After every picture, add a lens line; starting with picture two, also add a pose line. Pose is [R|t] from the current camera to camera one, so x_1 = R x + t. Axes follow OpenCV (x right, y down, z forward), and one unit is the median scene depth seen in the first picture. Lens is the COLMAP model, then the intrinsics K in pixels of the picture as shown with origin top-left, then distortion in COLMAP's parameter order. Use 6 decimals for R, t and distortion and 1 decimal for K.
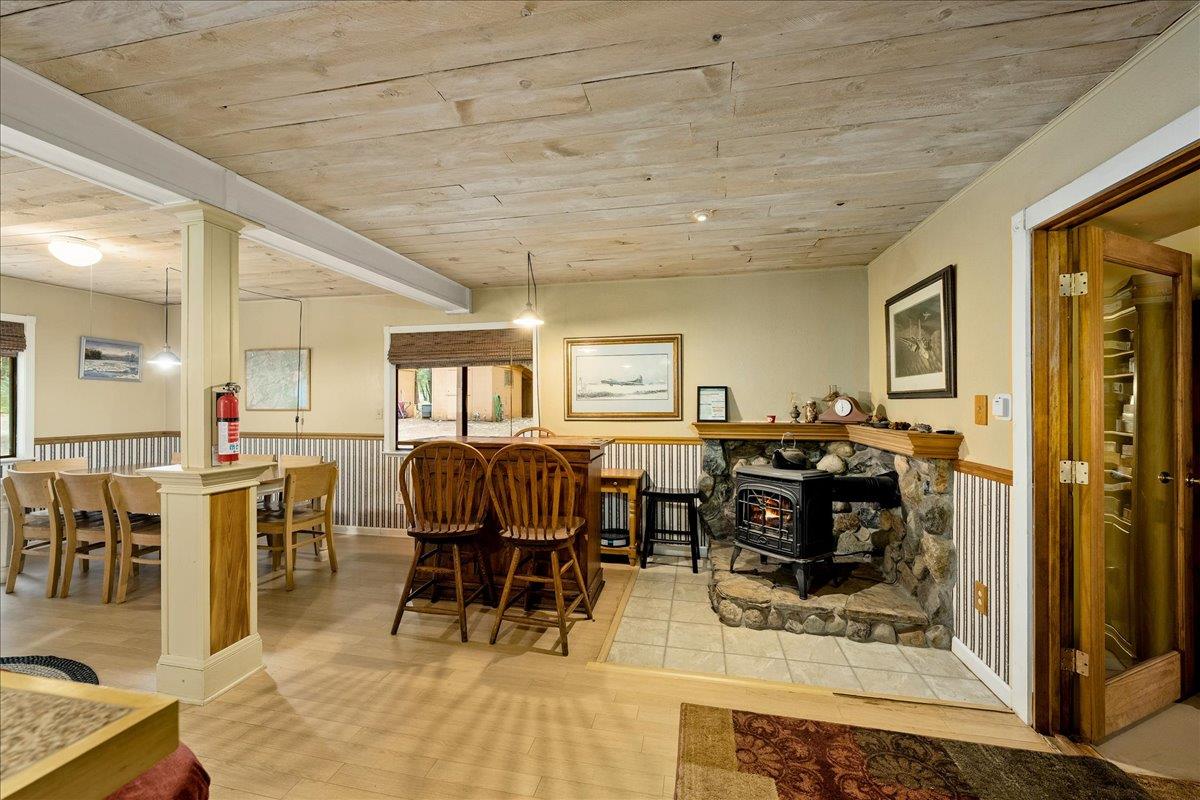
lens RADIAL K [[472.3, 0, 602.2], [0, 472.3, 402.4], [0, 0, 1]] dist [-0.000116, 0.000021]
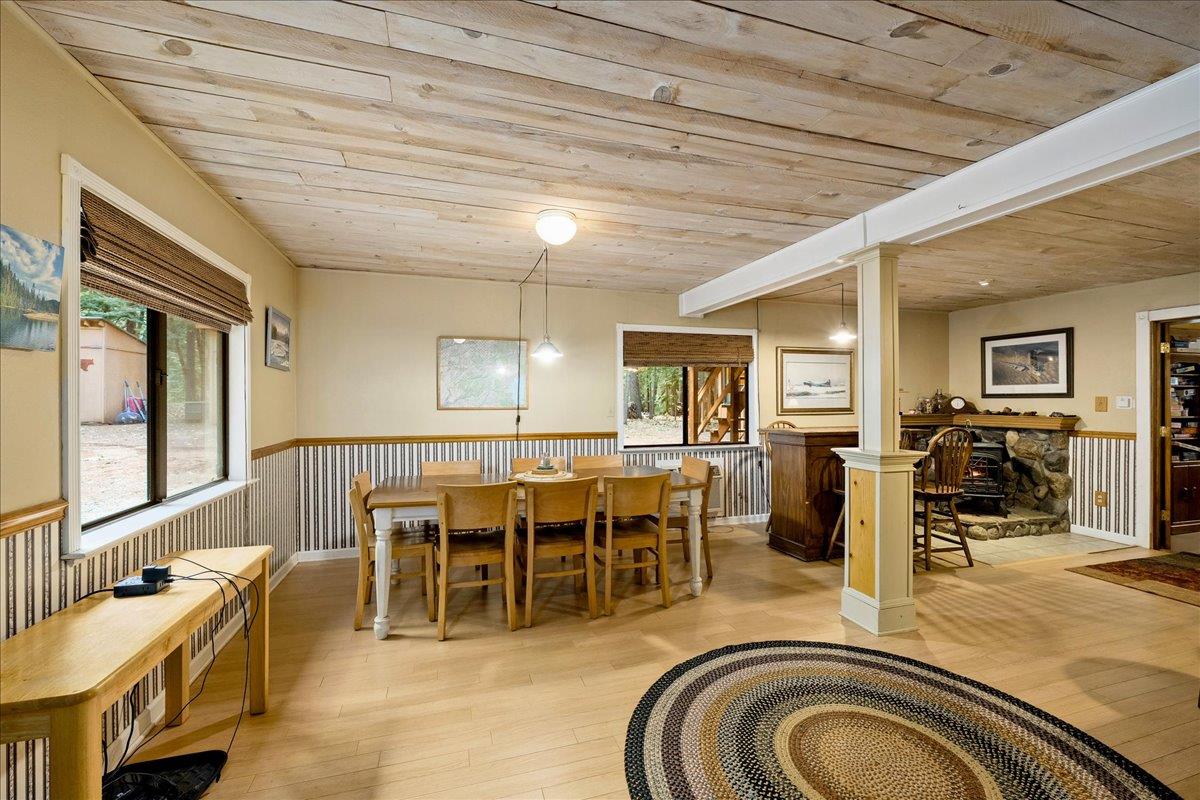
lens RADIAL K [[500.1, 0, 608.8], [0, 500.1, 401.4], [0, 0, 1]] dist [-0.006786, -0.000220]
pose [[0.873421, 0.000033, 0.486966, -1.688964], [-0.000971, 0.999998, 0.001674, 0.002853], [-0.486965, -0.001935, 0.873419, 0.153803]]
